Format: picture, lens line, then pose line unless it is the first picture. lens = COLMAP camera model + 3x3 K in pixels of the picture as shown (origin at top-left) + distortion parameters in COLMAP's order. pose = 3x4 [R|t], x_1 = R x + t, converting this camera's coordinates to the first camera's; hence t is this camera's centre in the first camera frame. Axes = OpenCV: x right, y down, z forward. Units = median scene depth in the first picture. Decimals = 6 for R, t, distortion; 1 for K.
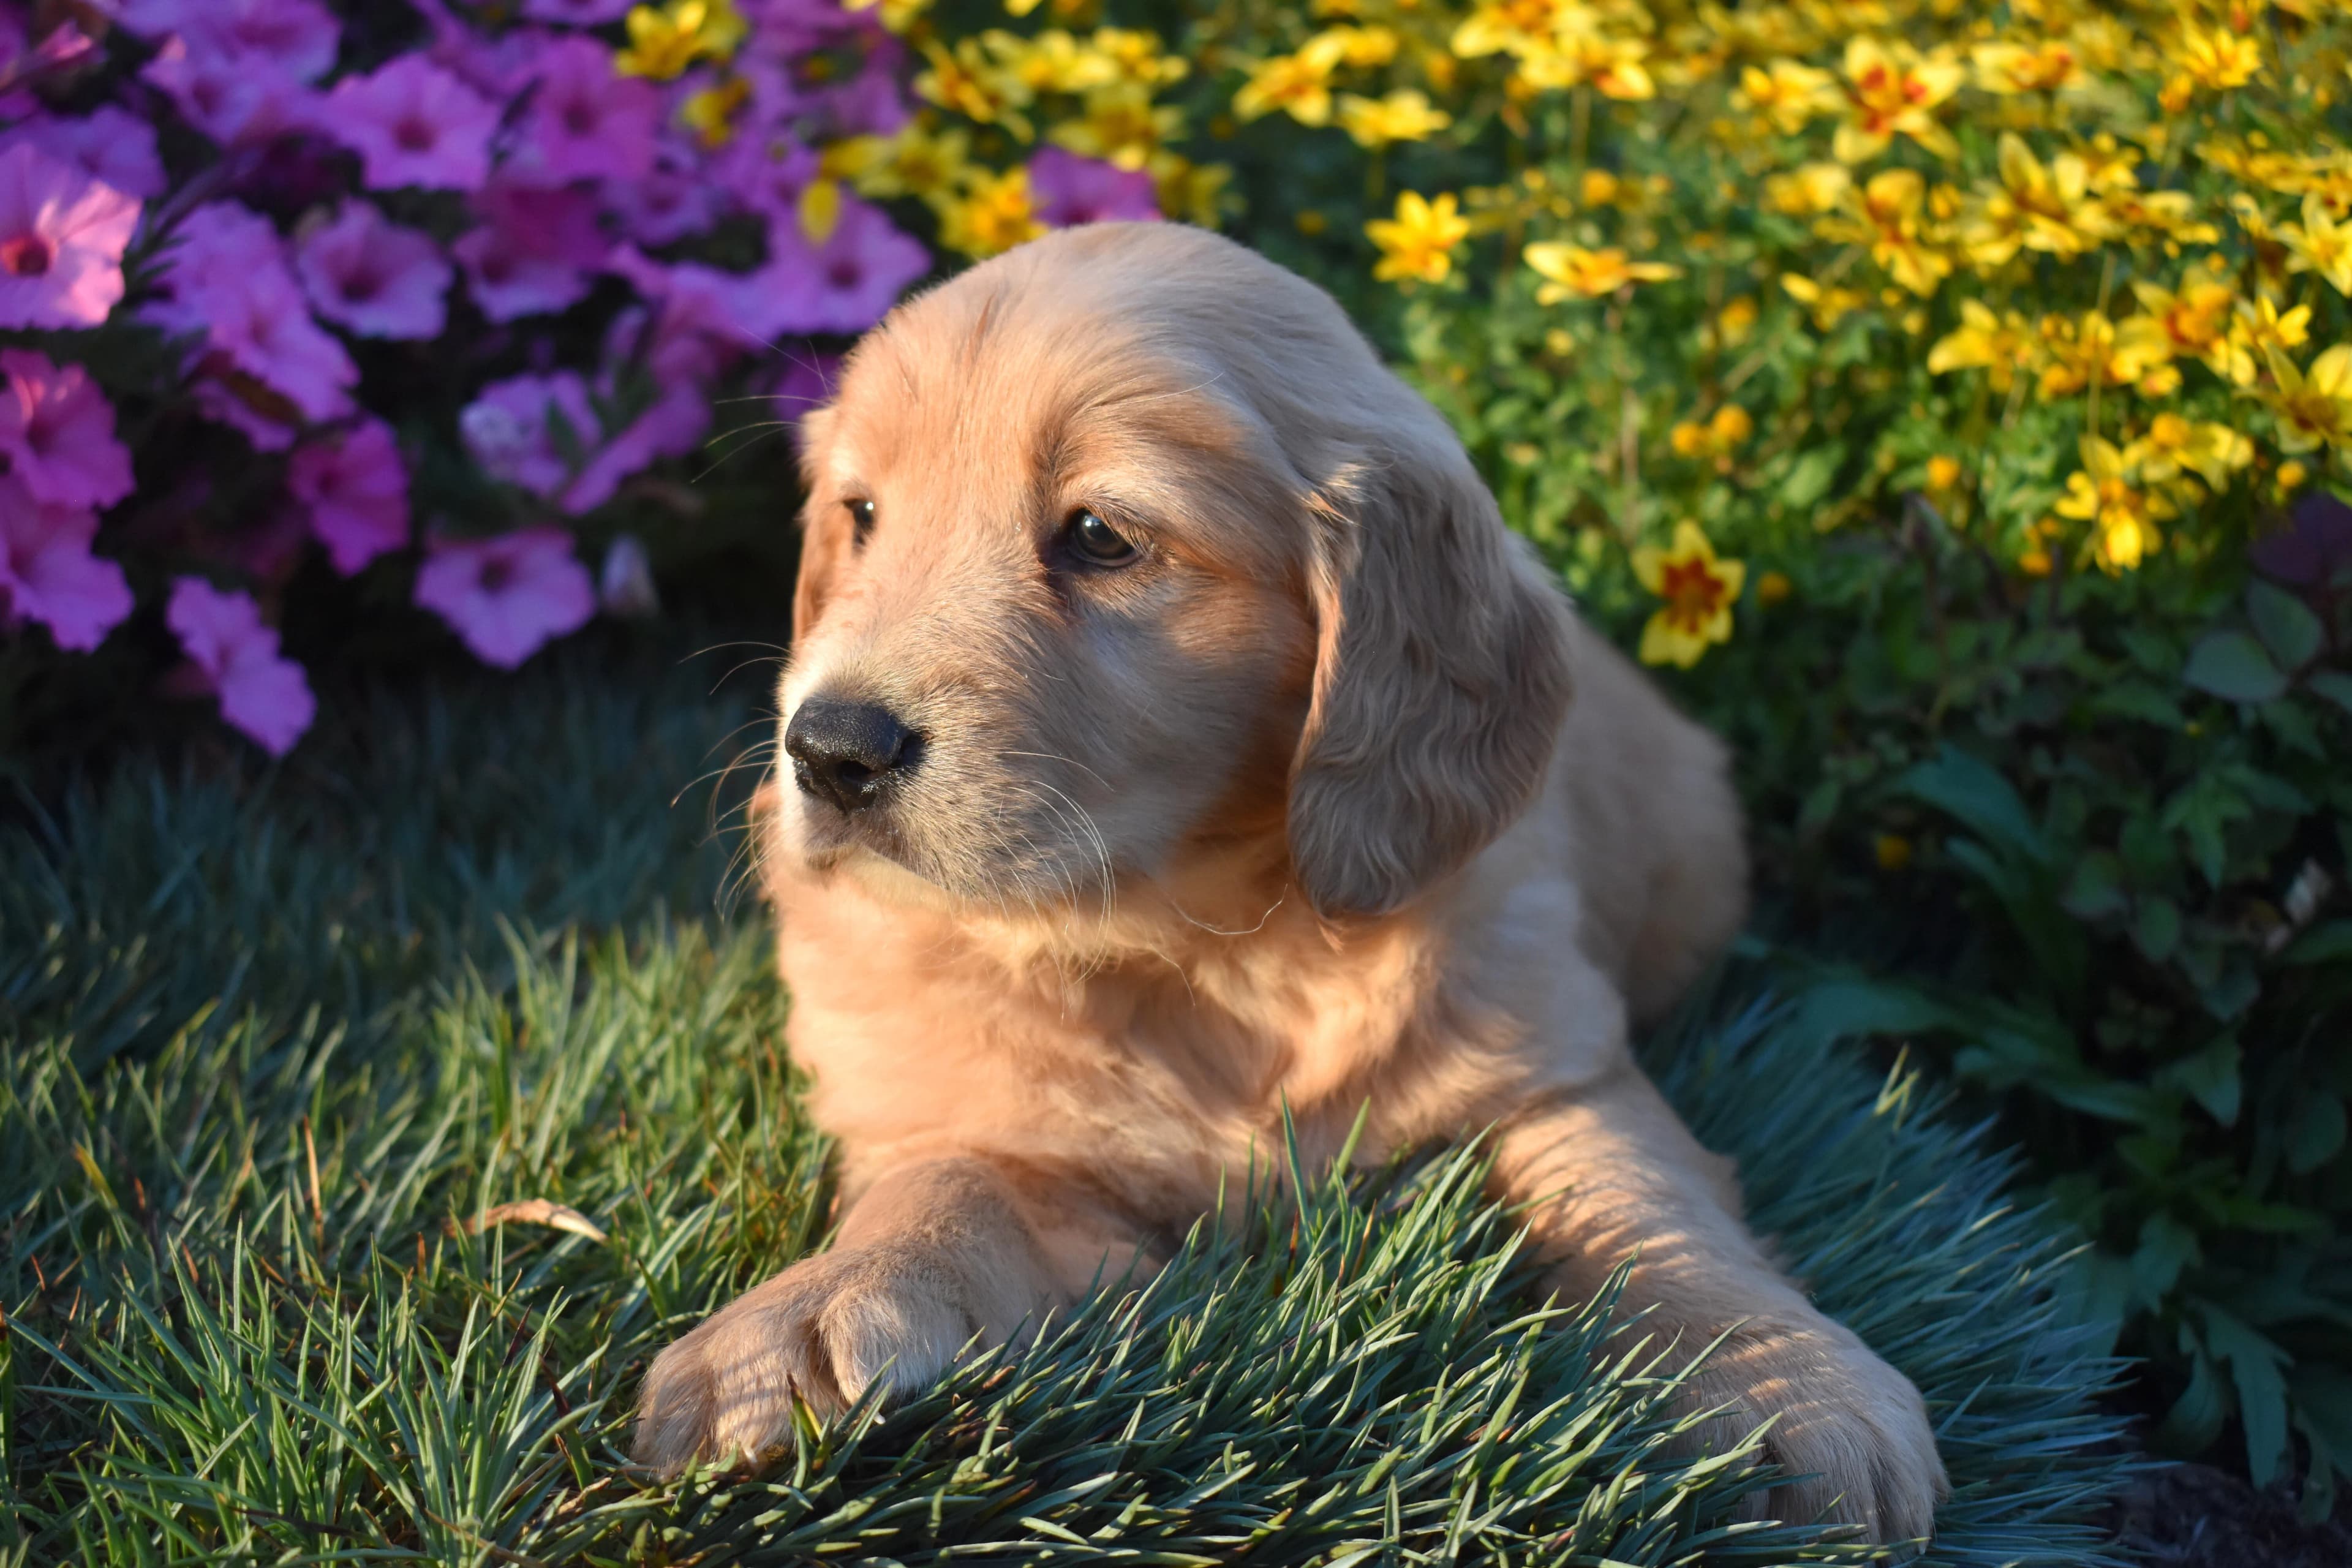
lens RADIAL K [[3363.2, 0, 1205.7], [0, 3363.2, 787.6], [0, 0, 1]] dist [-0.021690, -0.030939]
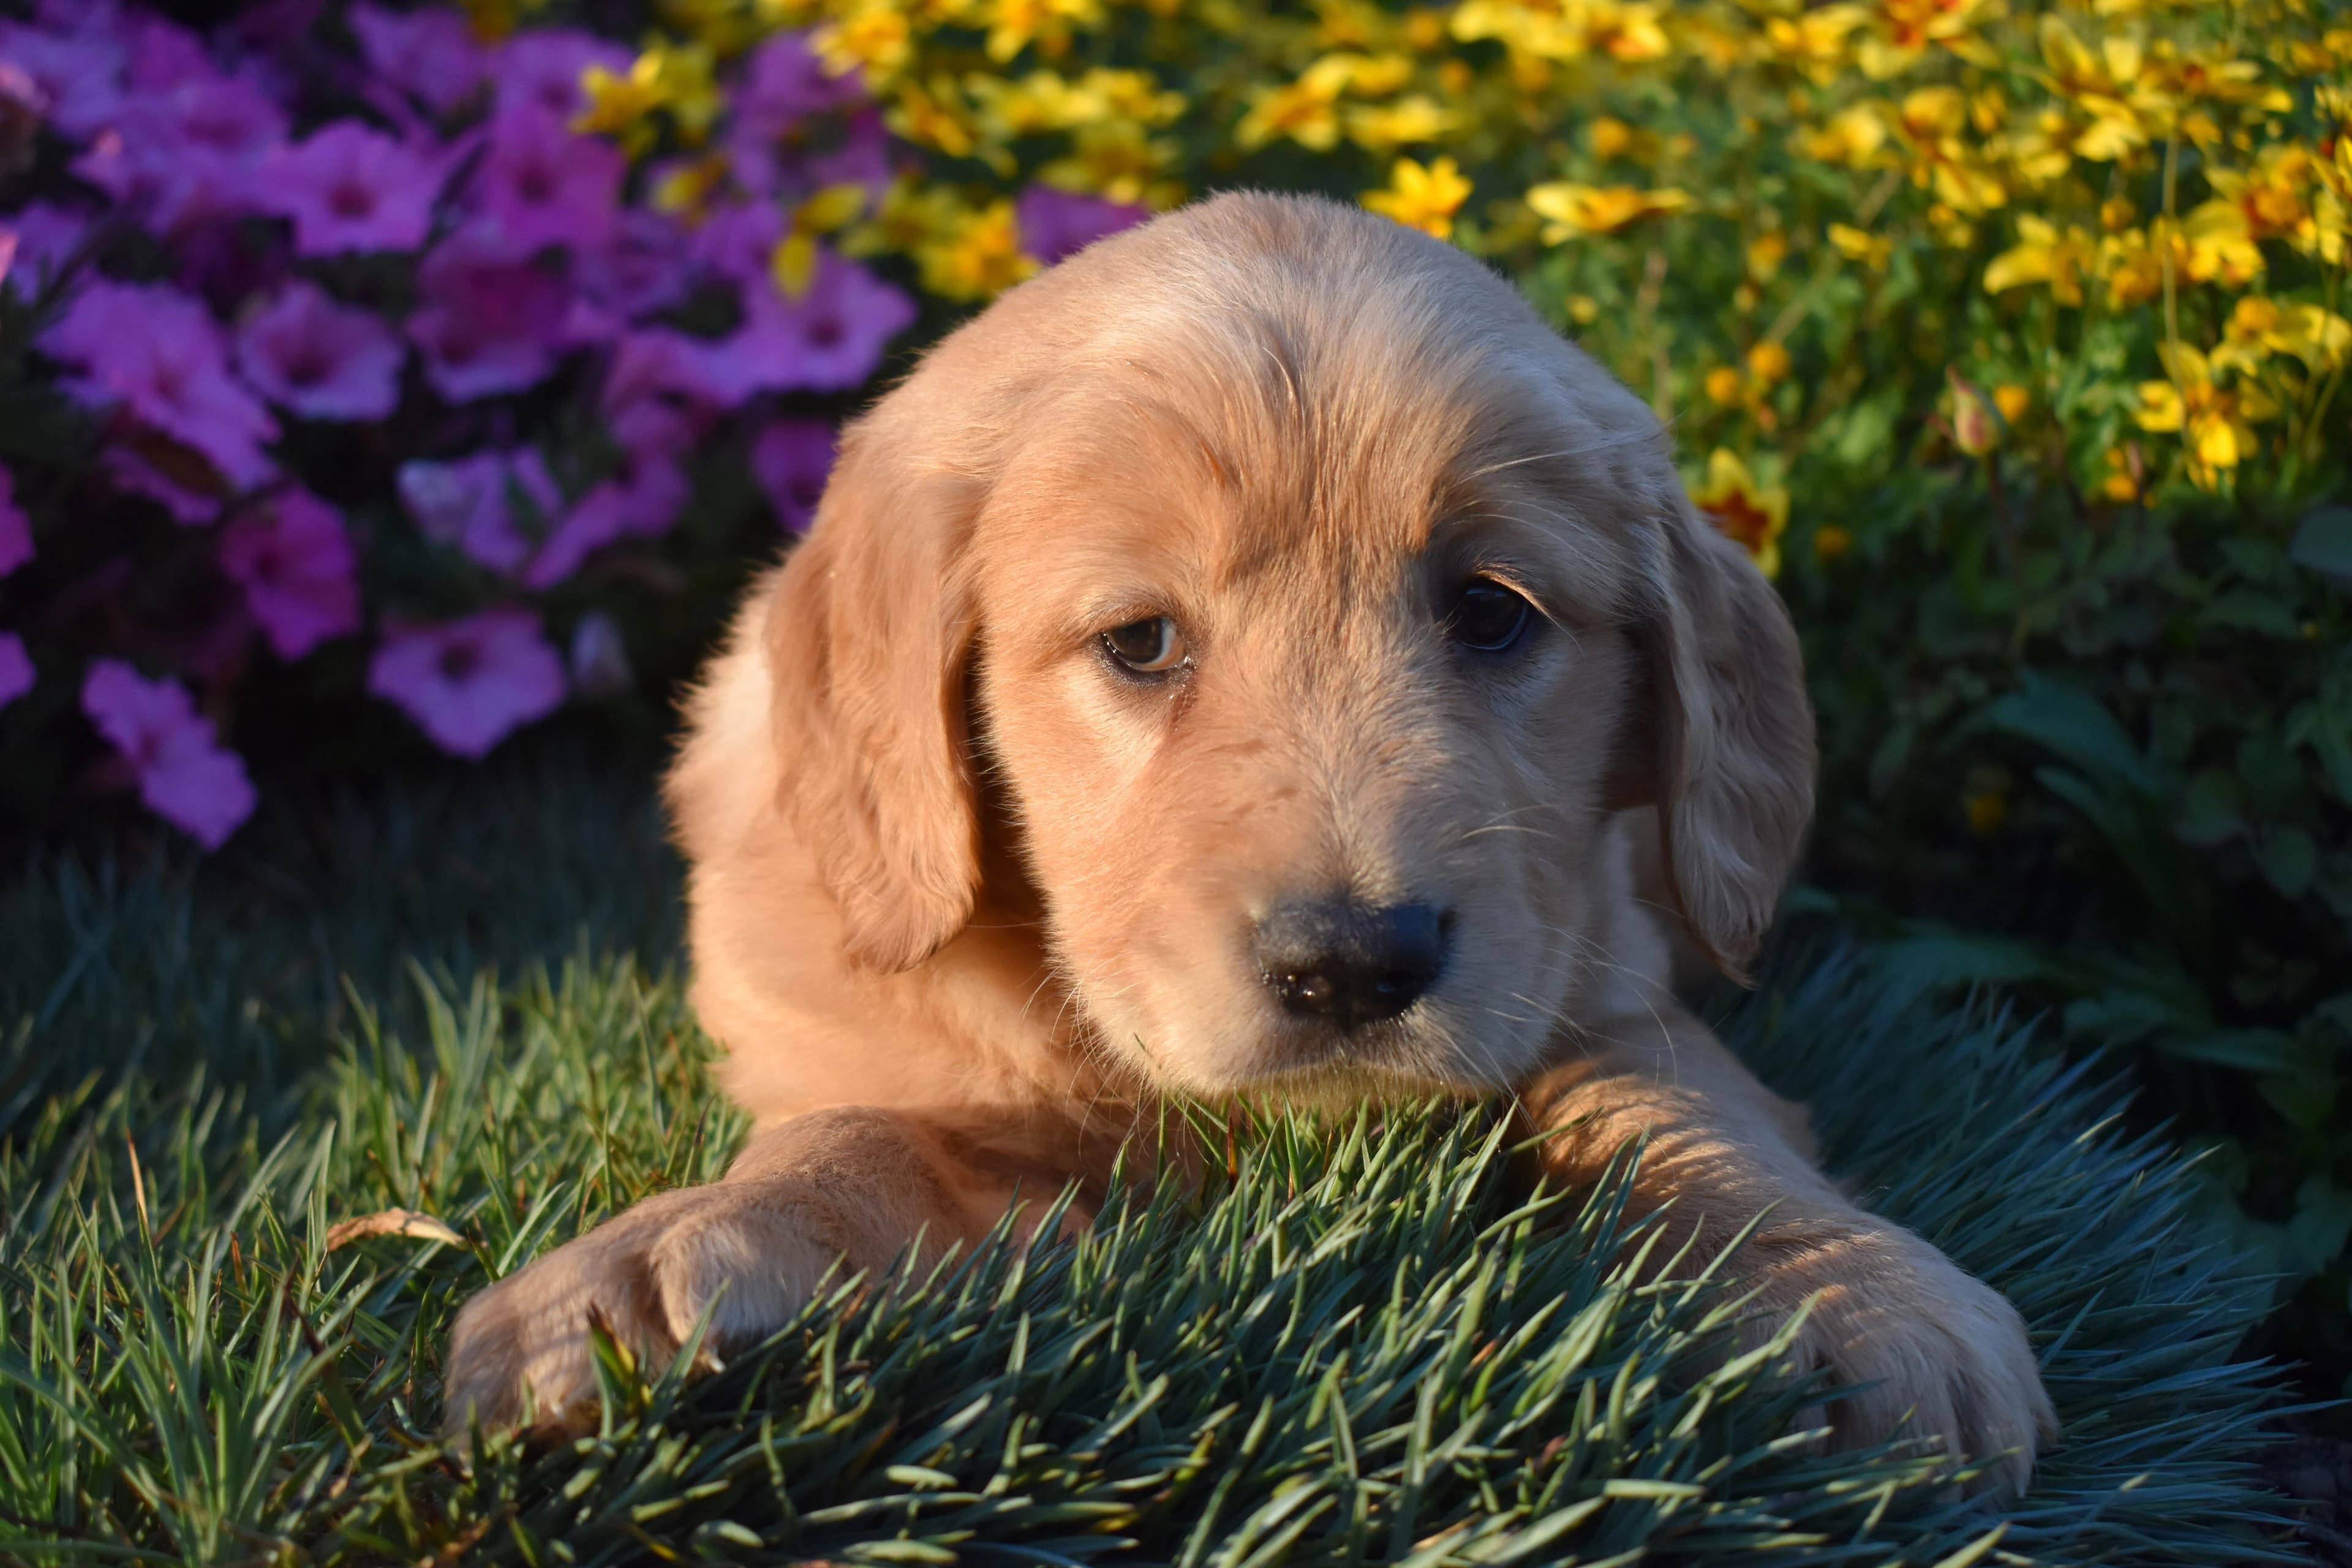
lens RADIAL K [[3363.2, 0, 1205.7], [0, 3363.2, 787.6], [0, 0, 1]] dist [-0.021690, -0.030939]
pose [[0.996555, -0.067092, -0.048762, 0.045369], [0.062590, 0.994096, -0.088627, 0.081394], [0.054420, 0.085270, 0.994871, 0.112528]]
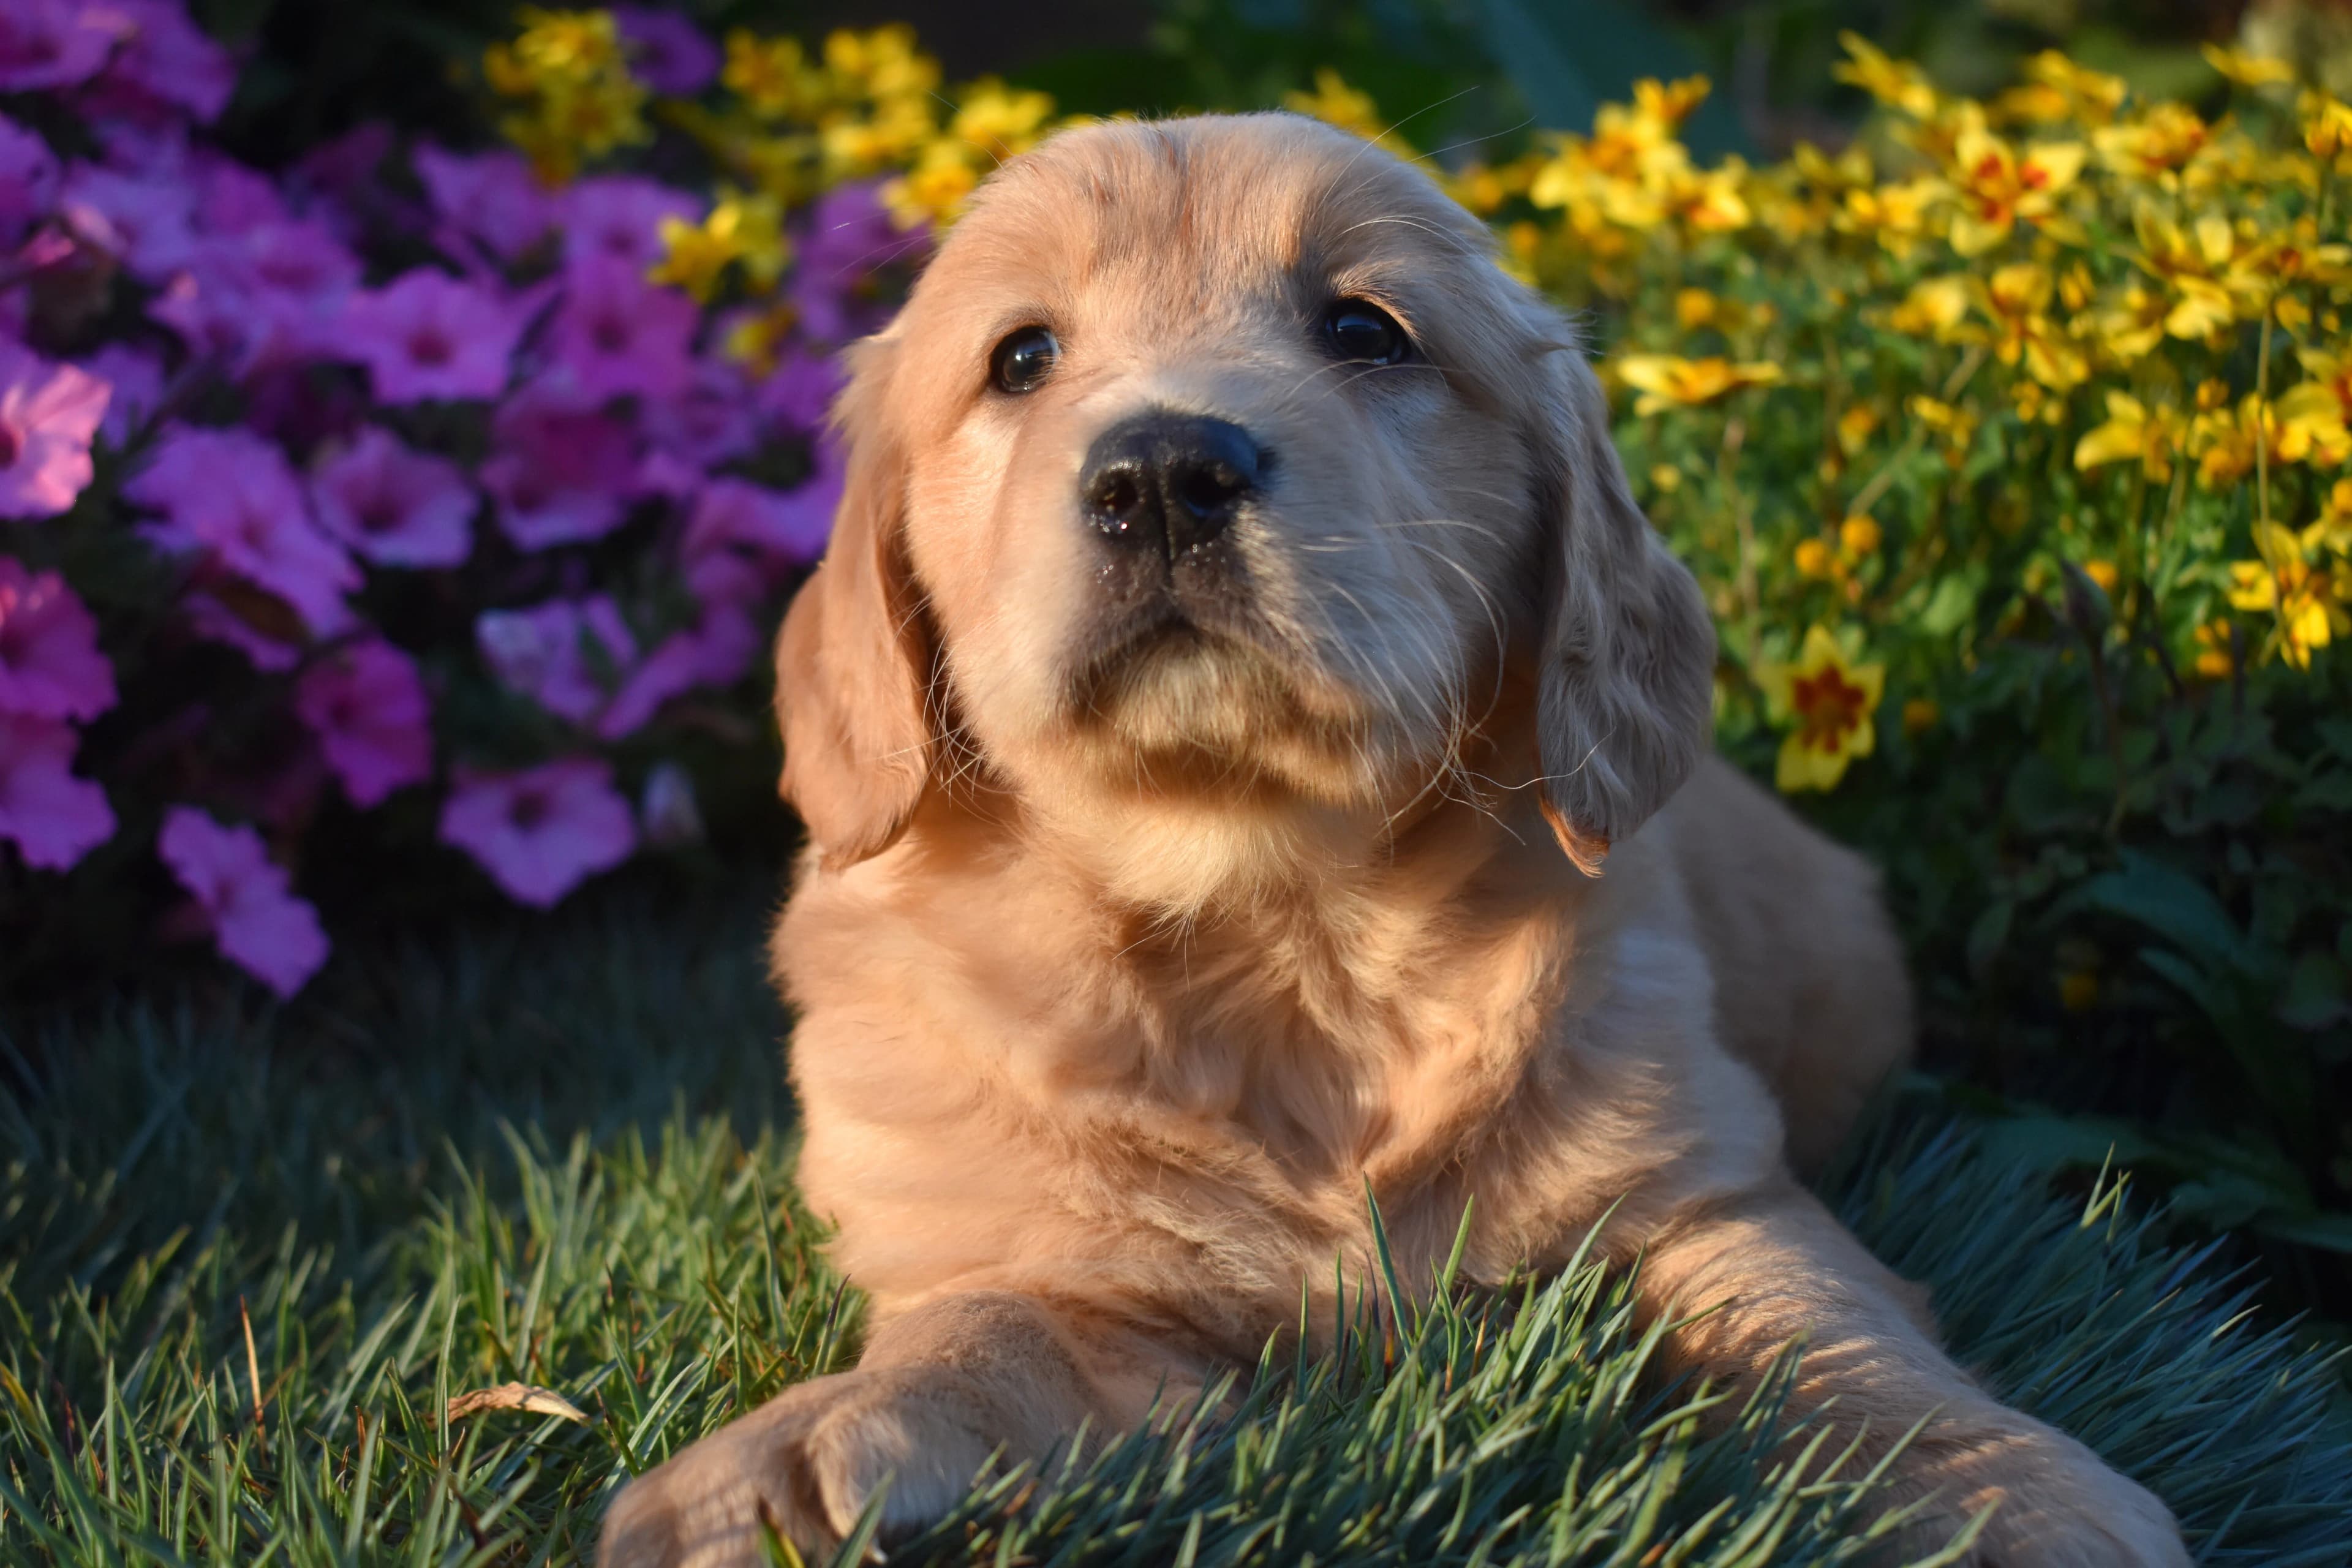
lens RADIAL K [[3363.2, 0, 1205.7], [0, 3363.2, 787.6], [0, 0, 1]] dist [-0.021690, -0.030939]
pose [[0.997644, -0.054933, -0.041100, 0.015657], [0.049287, 0.990599, -0.127611, 0.070550], [0.047724, 0.125284, 0.990972, 0.113236]]
